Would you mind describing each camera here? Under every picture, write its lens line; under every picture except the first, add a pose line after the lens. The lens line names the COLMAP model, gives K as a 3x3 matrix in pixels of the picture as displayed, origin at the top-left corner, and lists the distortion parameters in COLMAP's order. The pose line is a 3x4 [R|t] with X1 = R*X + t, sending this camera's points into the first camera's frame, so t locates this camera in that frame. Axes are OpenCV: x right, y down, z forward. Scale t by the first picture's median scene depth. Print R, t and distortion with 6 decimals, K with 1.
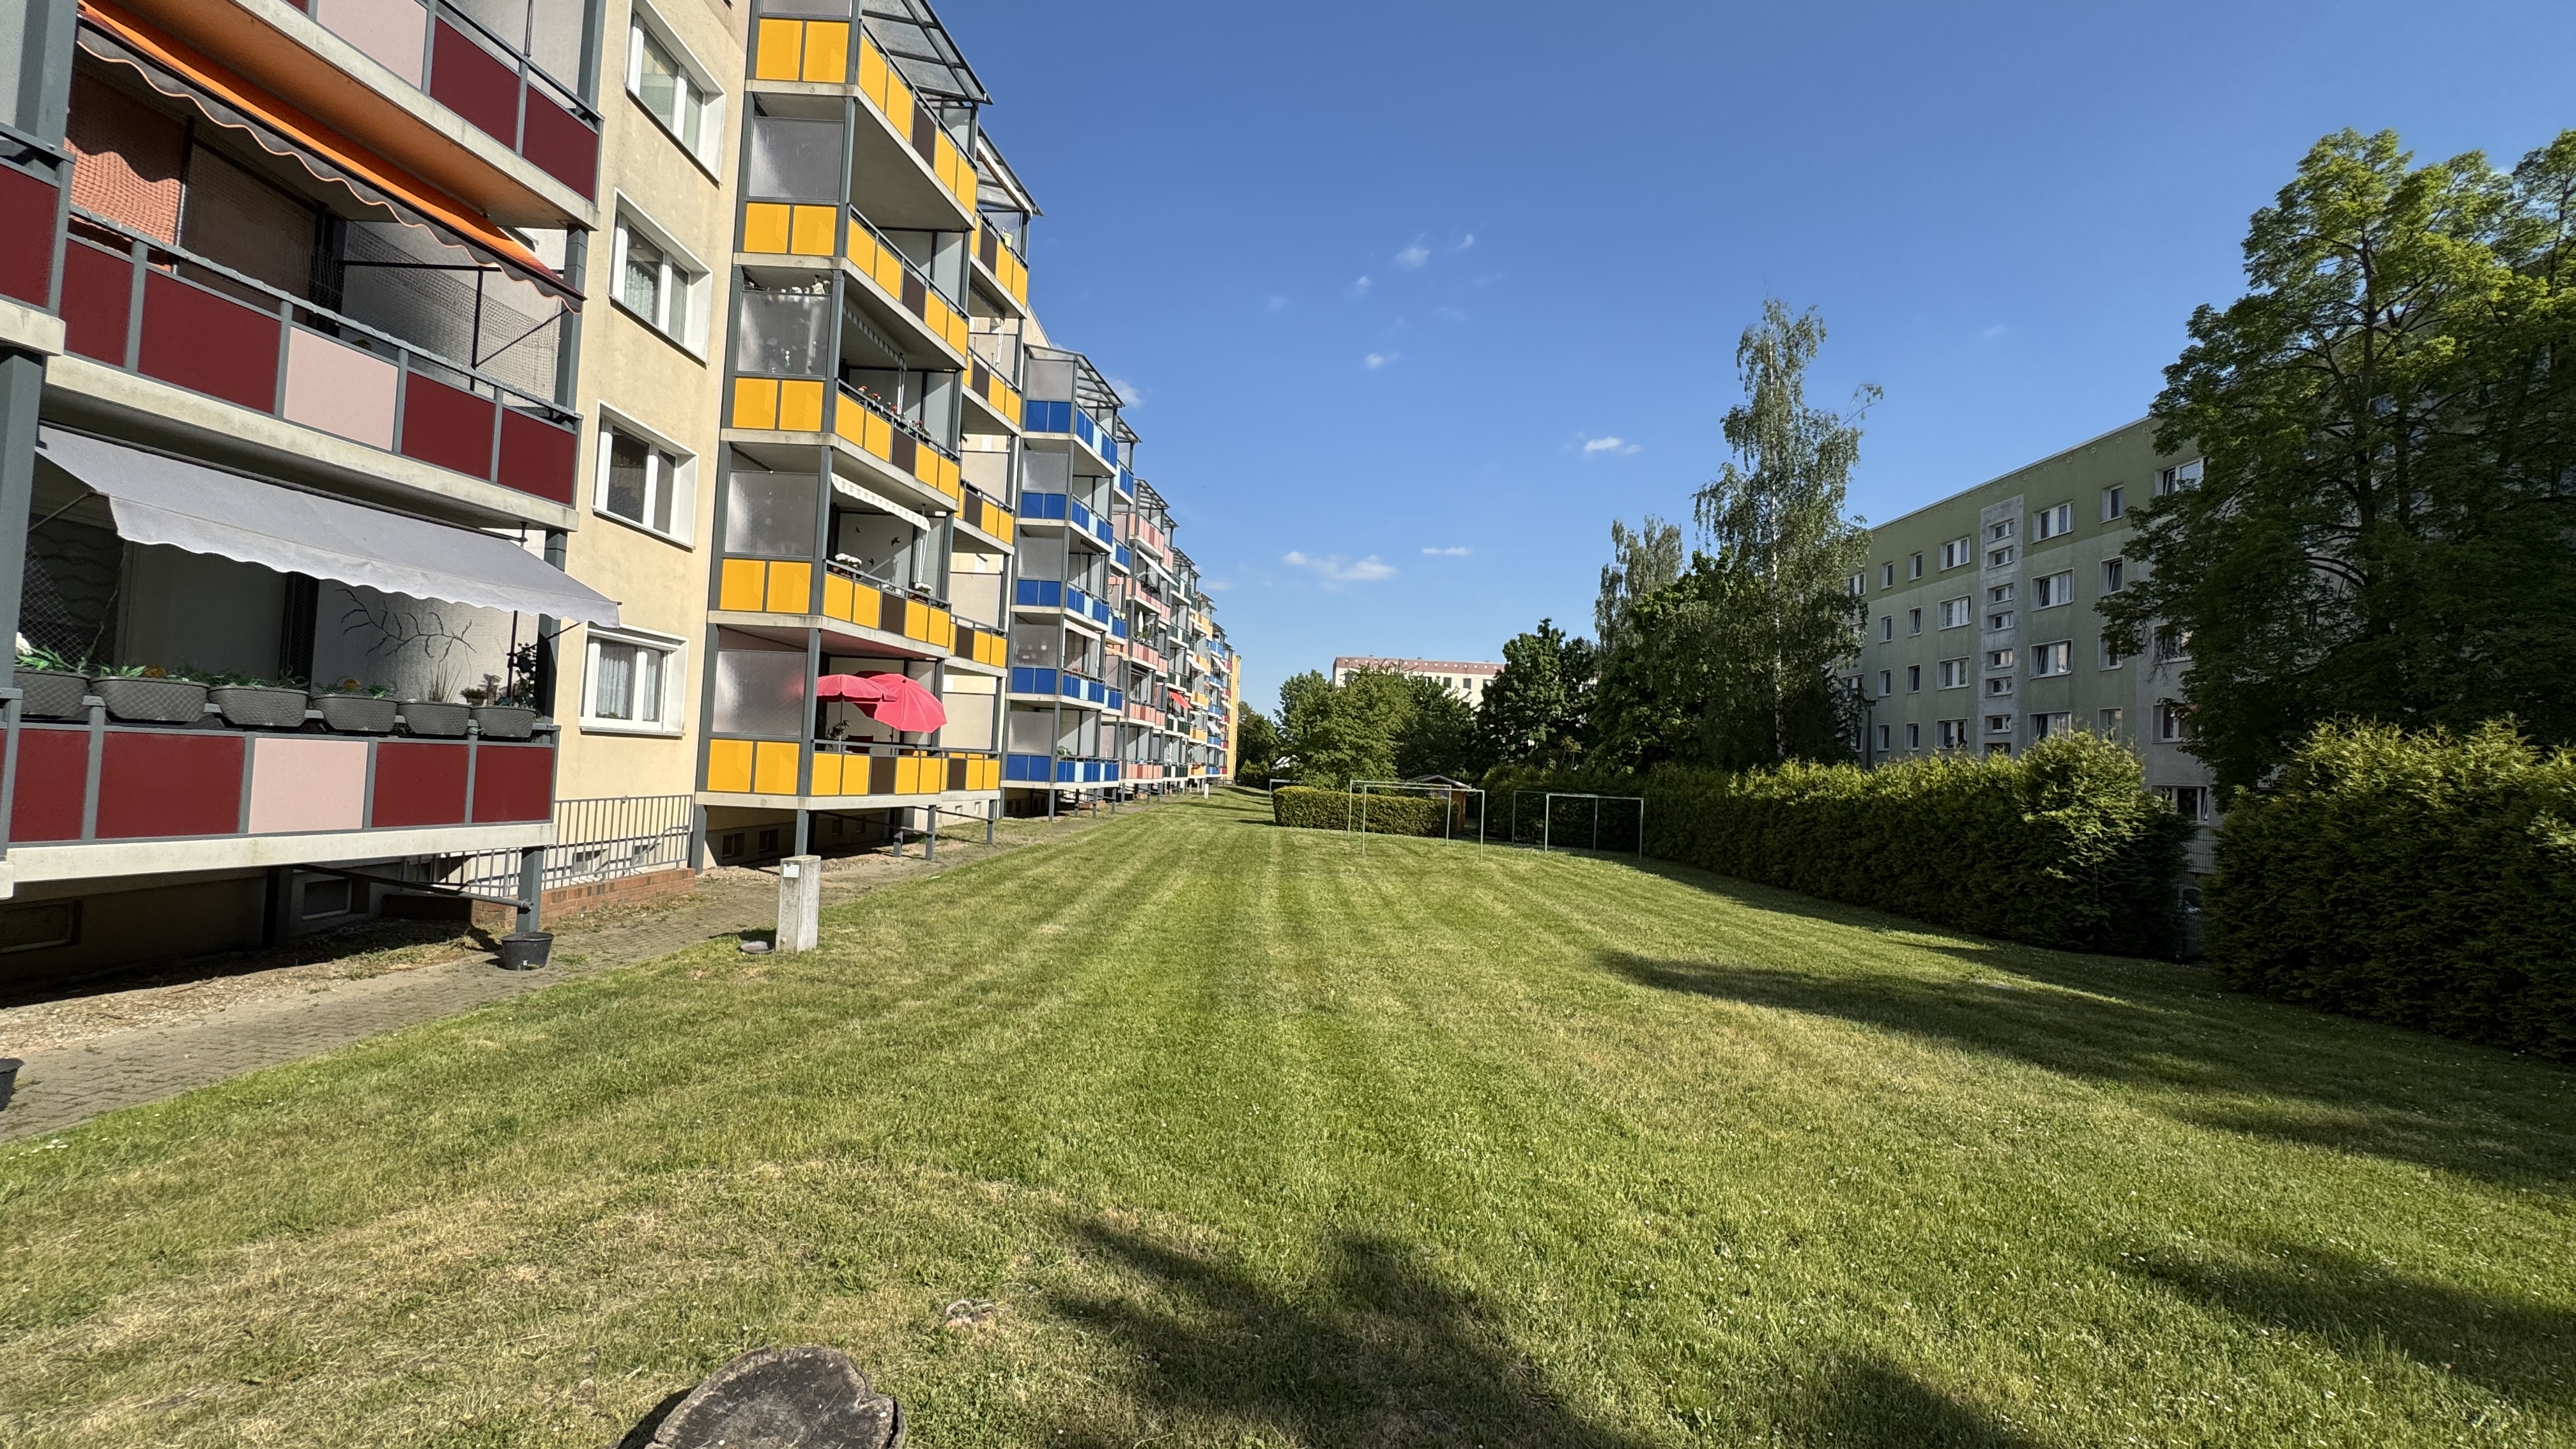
lens RADIAL K [[1061.7, 0, 1288.0], [0, 1061.7, 724.5], [0, 0, 1]] dist [0.000770, -0.000049]
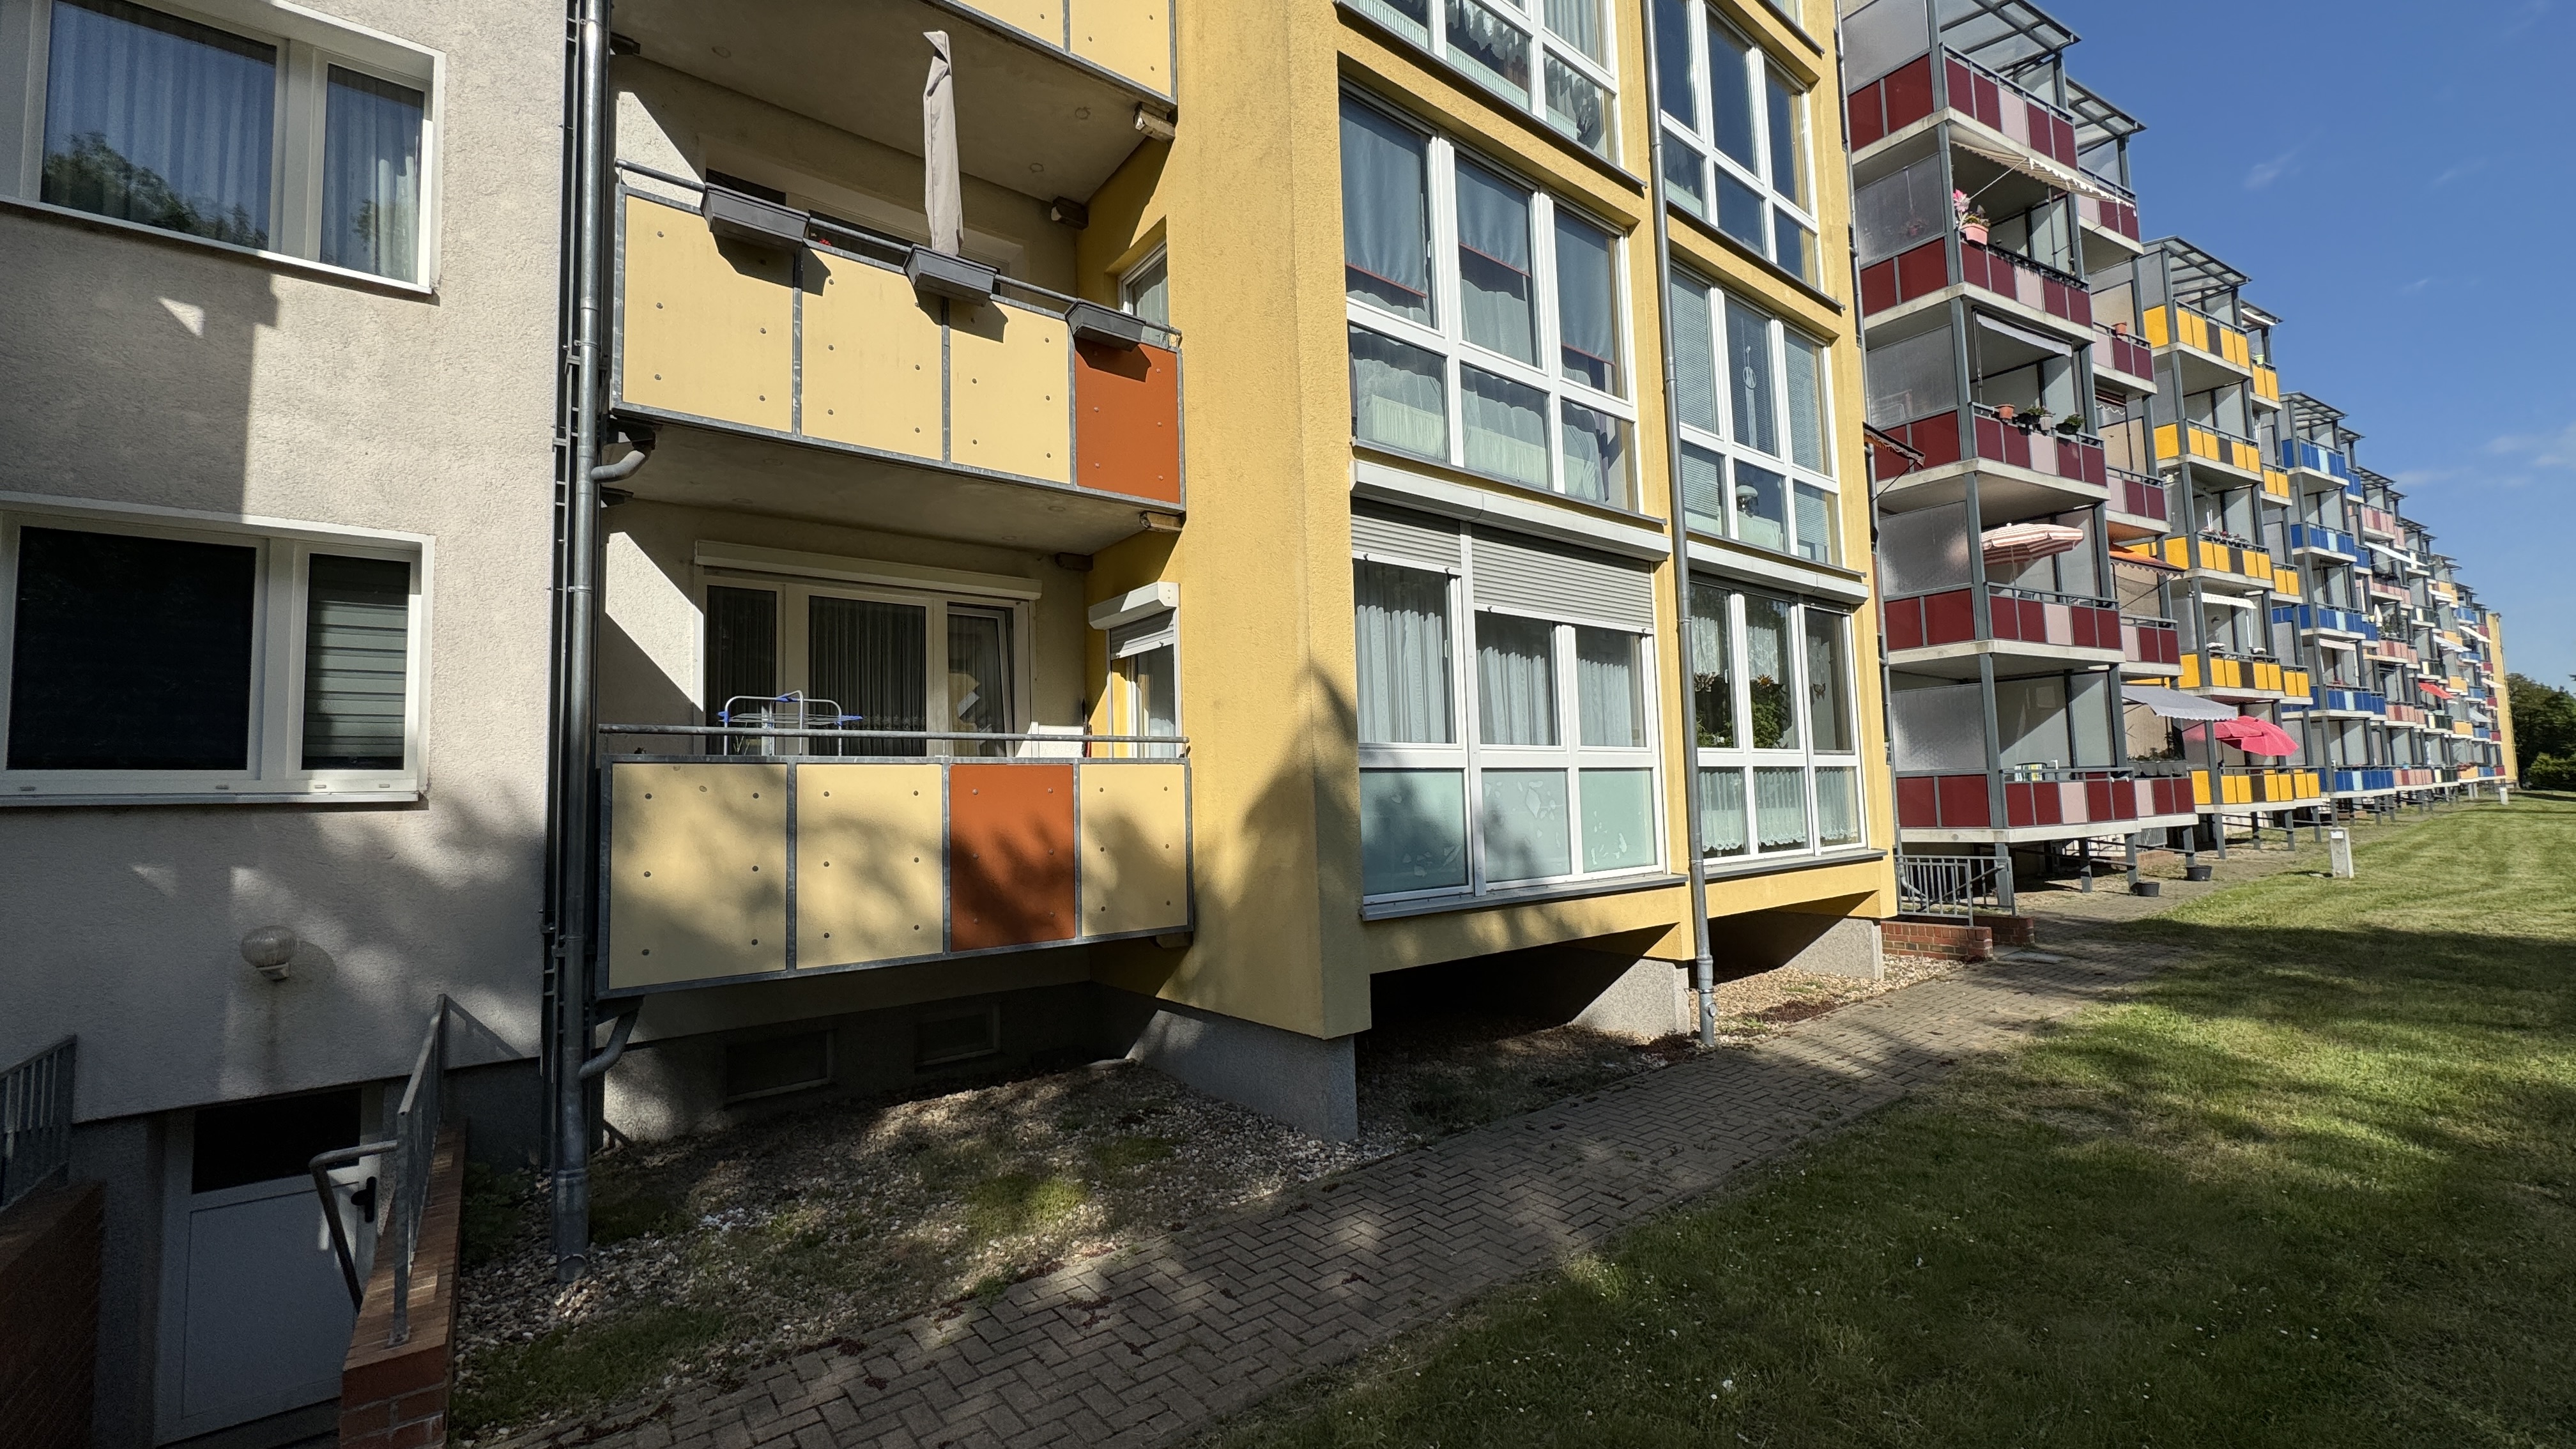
lens RADIAL K [[1061.7, 0, 1288.0], [0, 1061.7, 724.5], [0, 0, 1]] dist [0.000770, -0.000049]
pose [[0.623732, -0.129385, -0.770855, -0.031882], [0.096876, 0.991397, -0.088015, -0.014067], [0.775612, -0.019780, 0.630900, -0.330294]]
